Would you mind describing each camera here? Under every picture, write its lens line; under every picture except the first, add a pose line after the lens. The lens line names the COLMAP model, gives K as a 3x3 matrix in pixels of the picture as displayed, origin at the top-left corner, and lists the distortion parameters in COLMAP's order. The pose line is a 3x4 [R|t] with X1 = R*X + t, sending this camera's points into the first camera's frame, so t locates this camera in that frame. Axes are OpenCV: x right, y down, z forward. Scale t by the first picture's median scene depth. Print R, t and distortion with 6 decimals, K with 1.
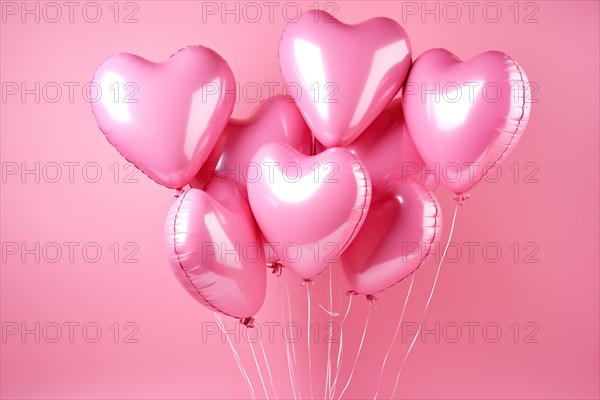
lens RADIAL K [[294.2, 0, 300.0], [0, 294.2, 200.0], [0, 0, 1]] dist [-0.000402, -0.000031]
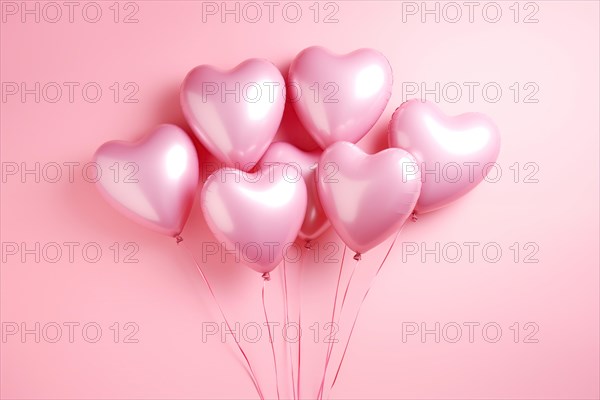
lens RADIAL K [[294.2, 0, 300.0], [0, 294.2, 200.0], [0, 0, 1]] dist [-0.000402, -0.000031]
pose [[1.000000, 0.000221, -0.000165, -0.000004], [-0.000221, 1.000000, -0.000611, 0.546772], [0.000165, 0.000612, 1.000000, 0.000710]]
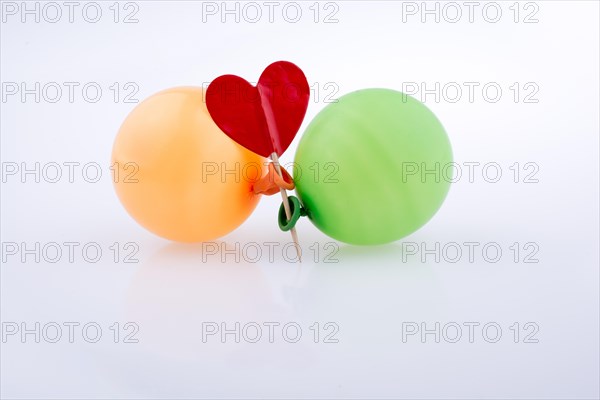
lens RADIAL K [[294.2, 0, 300.0], [0, 294.2, 200.0], [0, 0, 1]] dist [-0.000402, -0.000031]
pose [[1.000000, 0.000159, 0.000055, -0.000010], [-0.000159, 1.000000, 0.000948, 0.542388], [-0.000055, -0.000948, 1.000000, 0.000715]]
